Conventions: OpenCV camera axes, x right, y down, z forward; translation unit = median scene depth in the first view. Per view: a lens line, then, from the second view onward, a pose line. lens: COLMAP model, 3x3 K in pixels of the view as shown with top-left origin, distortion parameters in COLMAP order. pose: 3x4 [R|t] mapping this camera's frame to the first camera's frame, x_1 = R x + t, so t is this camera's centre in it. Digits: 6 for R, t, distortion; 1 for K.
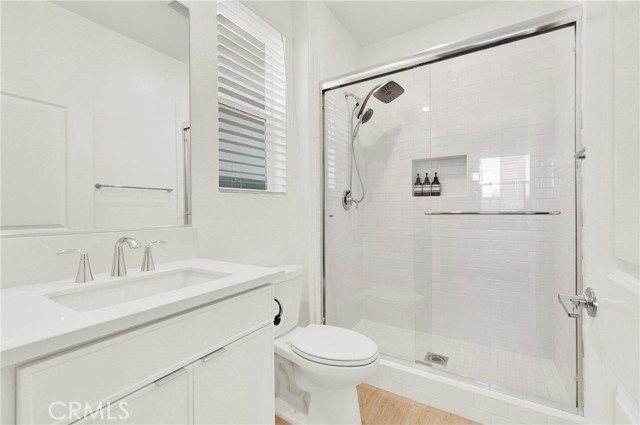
lens RADIAL K [[284.3, 0, 320.5], [0, 284.3, 207.8], [0, 0, 1]] dist [0.001023, 0.000804]
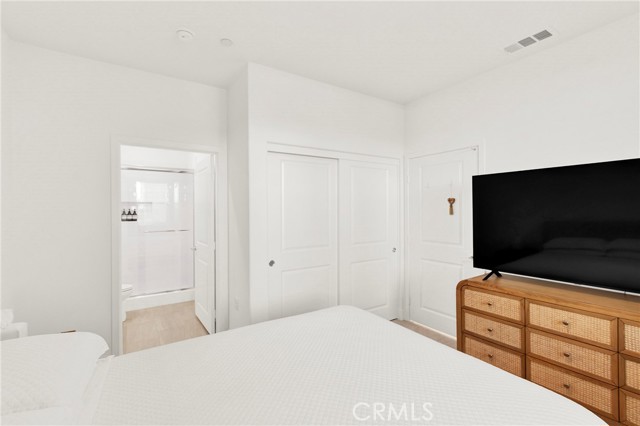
lens RADIAL K [[284.3, 0, 320.2], [0, 284.3, 211.8], [0, 0, 1]] dist [0.001023, 0.000804]
pose [[0.405374, 0.006457, 0.914128, -0.852776], [0.003968, 0.999953, -0.008823, -0.082352], [-0.914142, 0.007204, 0.405329, -0.943825]]
